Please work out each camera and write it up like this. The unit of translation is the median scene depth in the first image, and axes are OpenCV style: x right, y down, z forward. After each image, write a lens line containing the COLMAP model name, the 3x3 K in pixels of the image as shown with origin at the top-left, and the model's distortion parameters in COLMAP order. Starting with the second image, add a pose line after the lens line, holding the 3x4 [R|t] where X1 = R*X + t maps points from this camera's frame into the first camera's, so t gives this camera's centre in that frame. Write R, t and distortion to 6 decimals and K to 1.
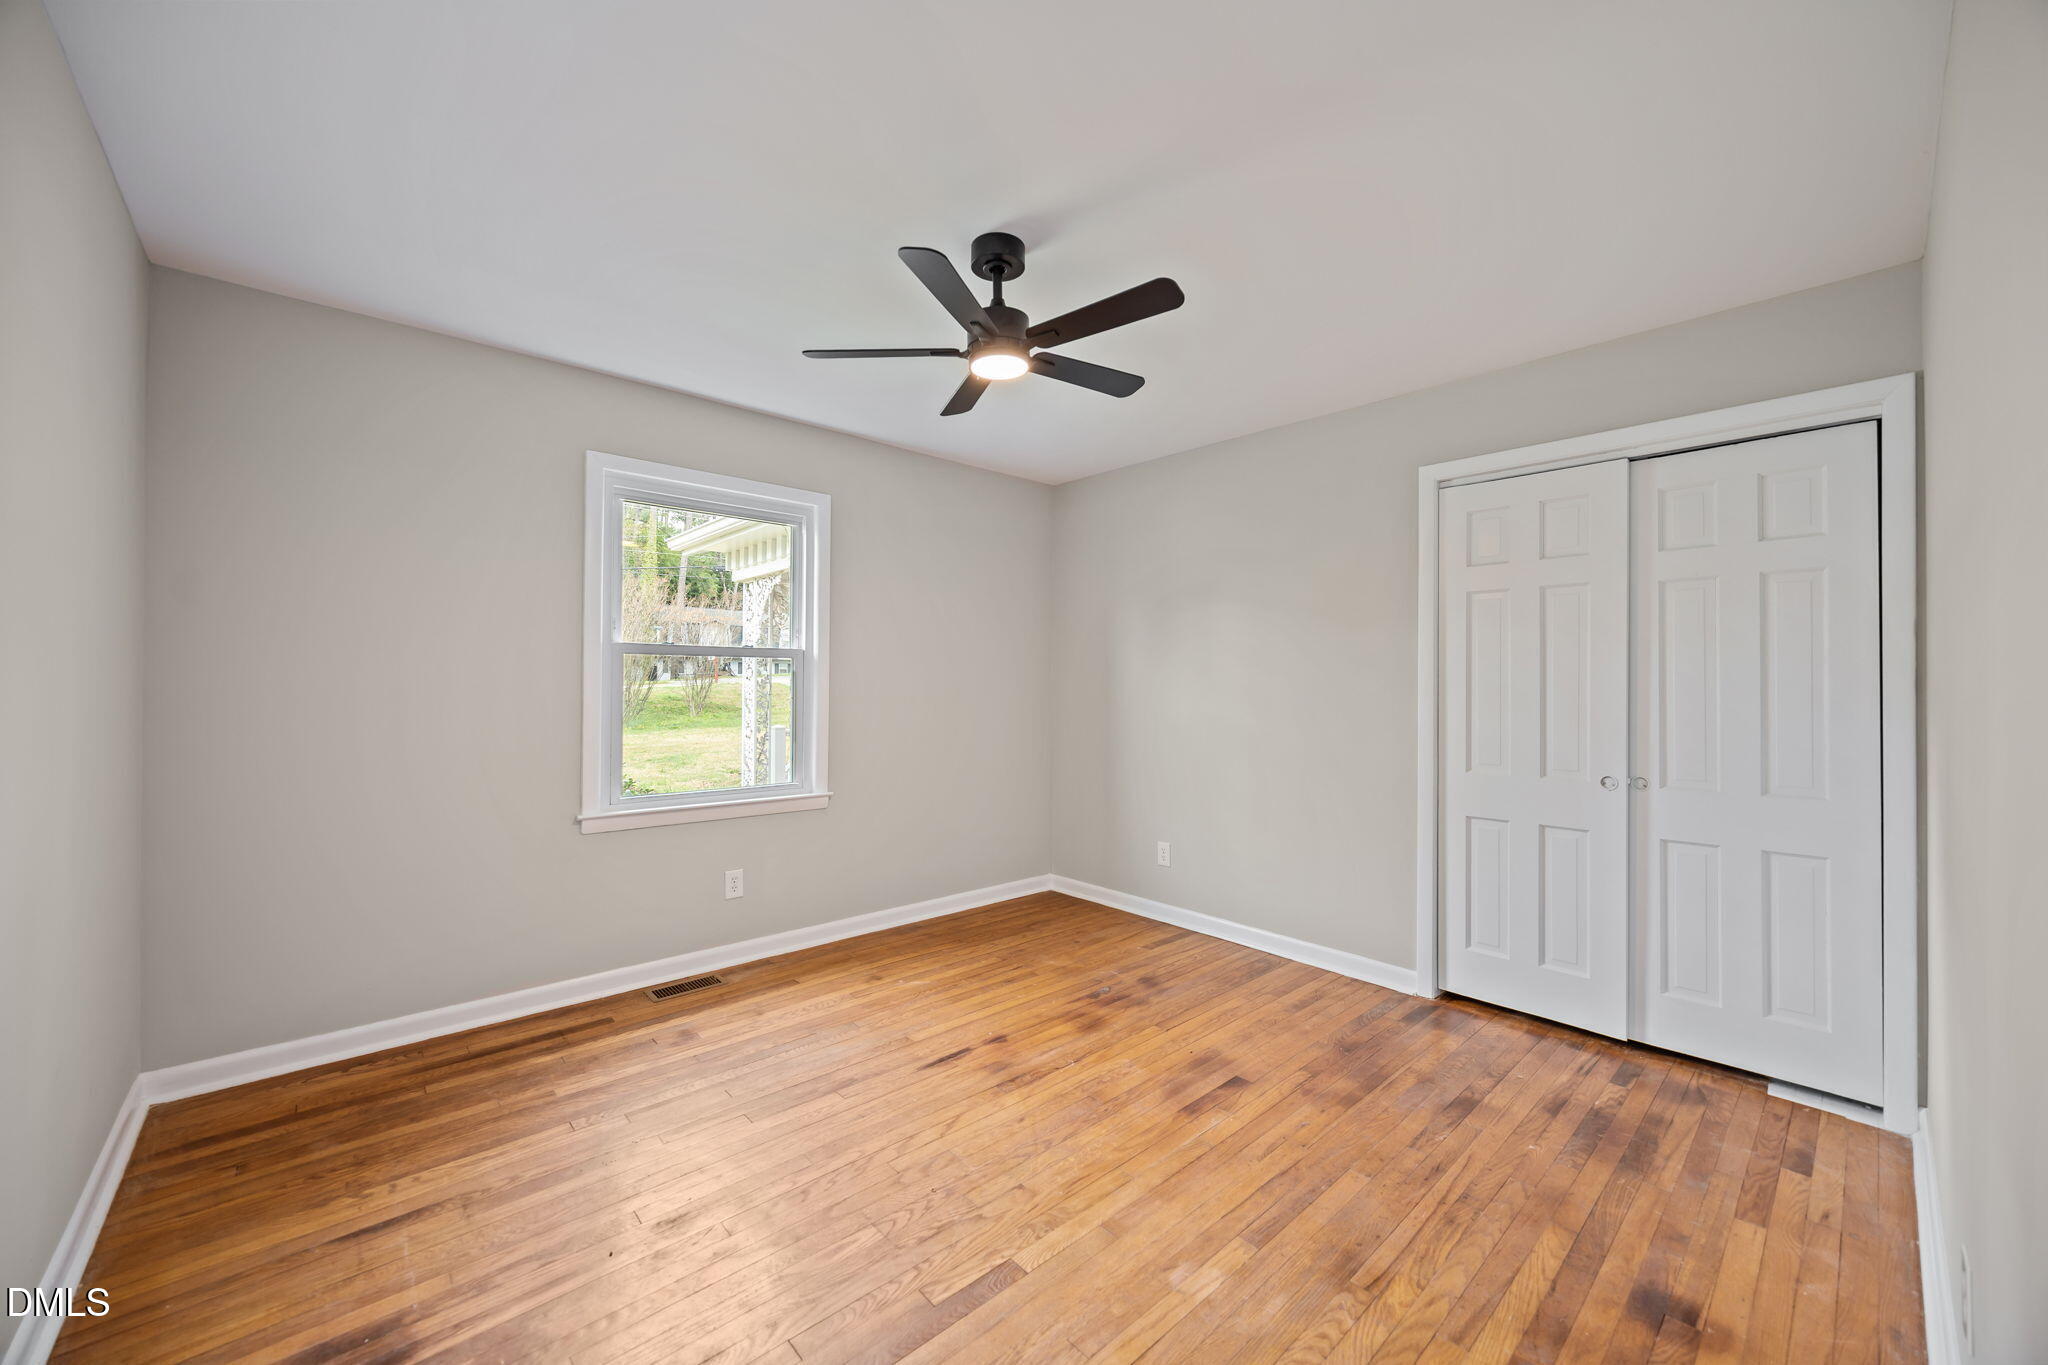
lens RADIAL K [[783.3, 0, 1017.5], [0, 783.3, 681.6], [0, 0, 1]] dist [-0.000420, -0.000886]
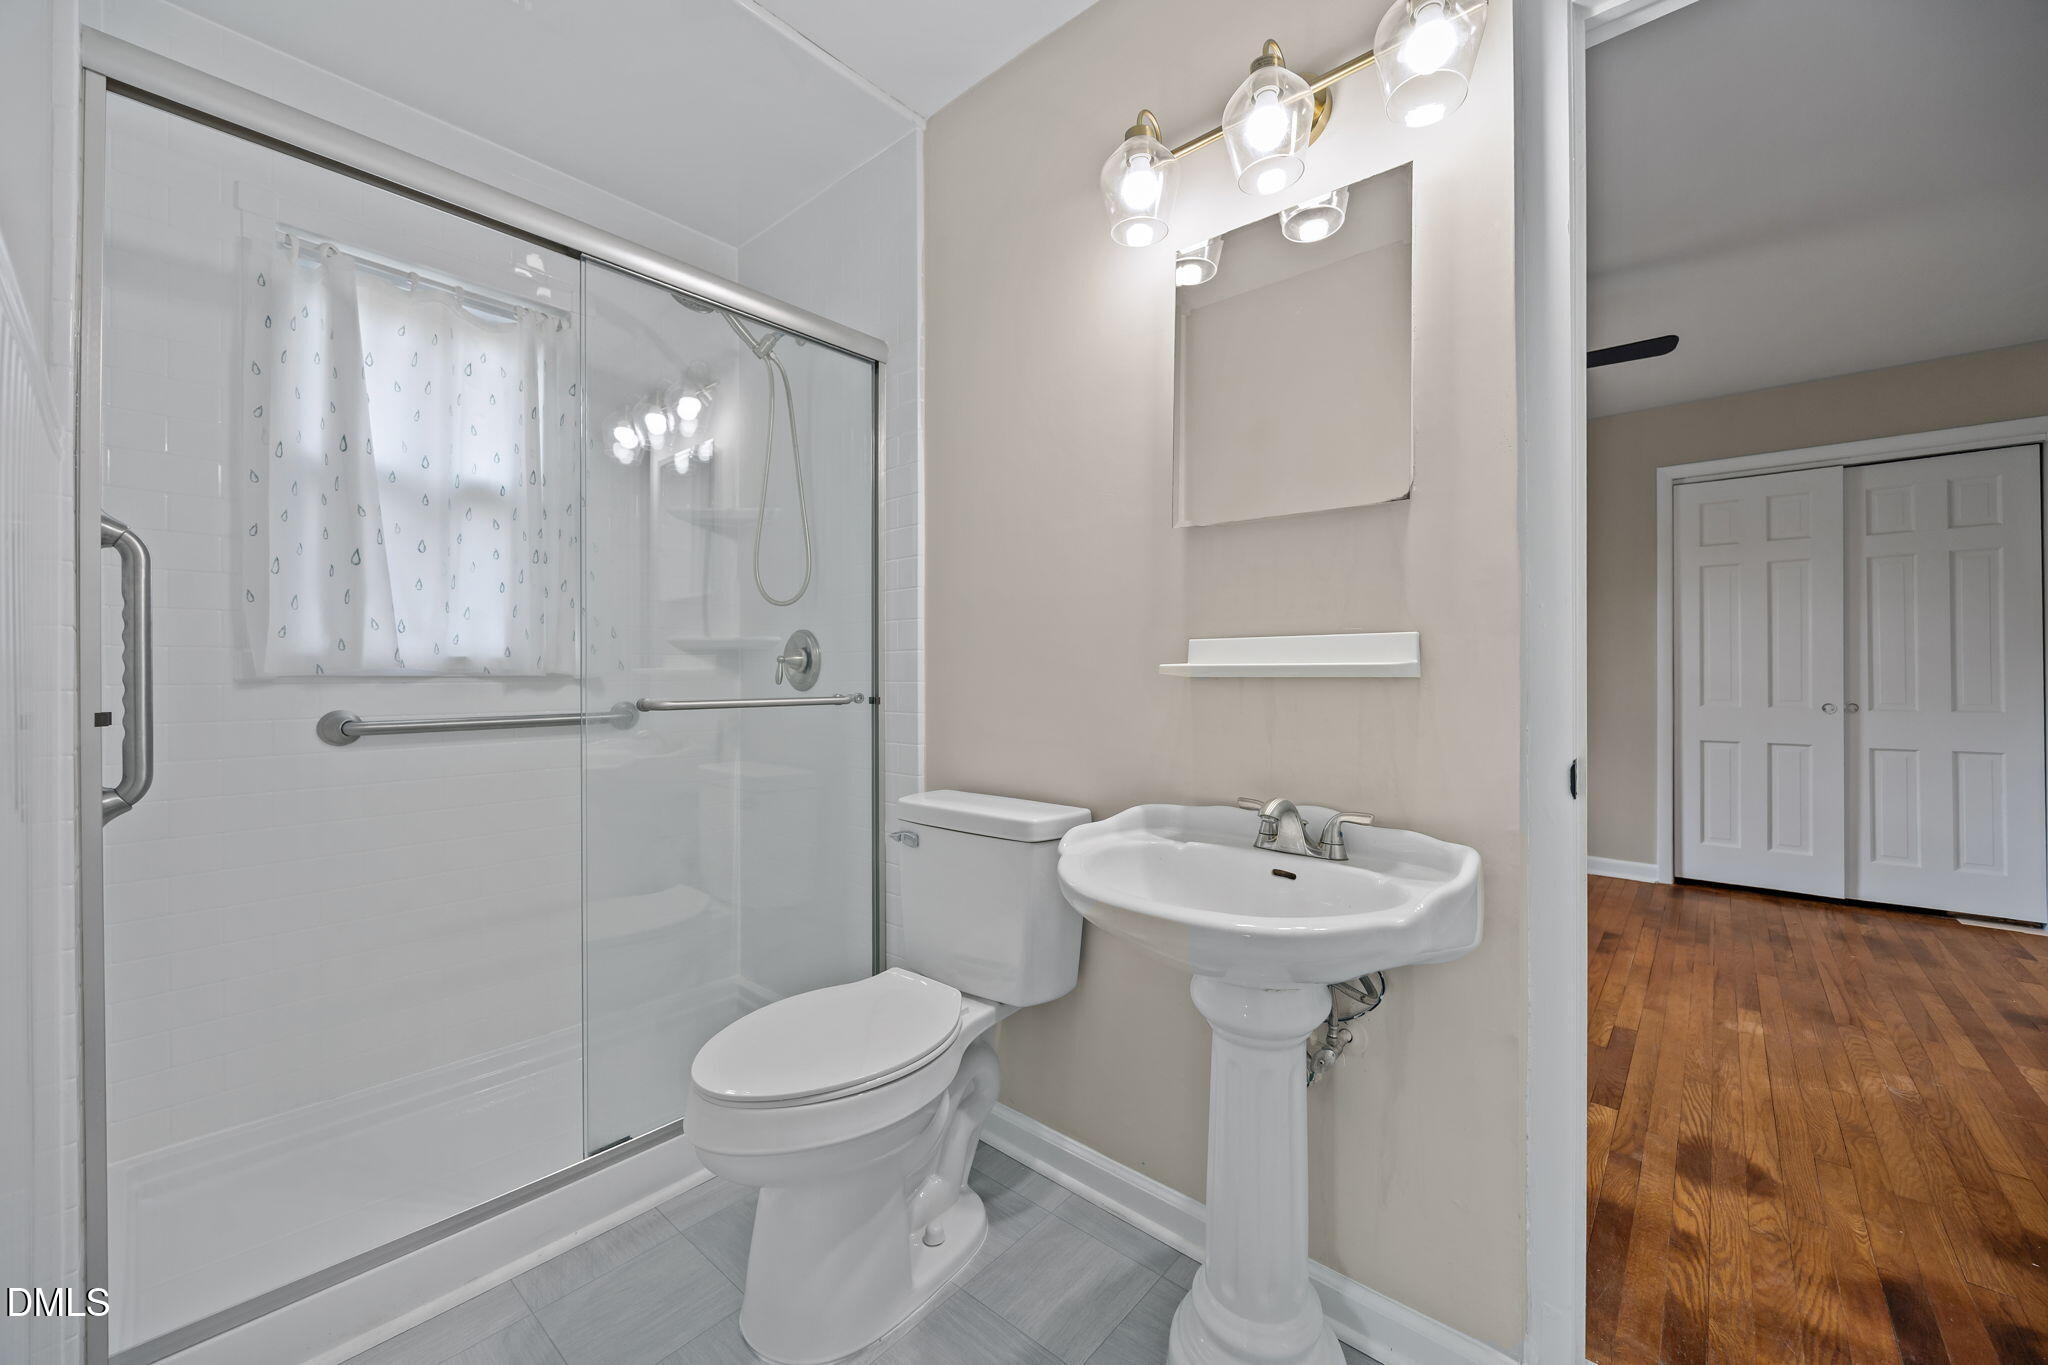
lens RADIAL K [[783.3, 0, 1035.9], [0, 783.3, 676.8], [0, 0, 1]] dist [-0.000420, -0.000886]
pose [[0.994108, -0.013076, 0.107607, -0.782957], [0.011708, 0.999843, 0.013337, 0.044016], [-0.107764, -0.011998, 0.994104, -0.195449]]
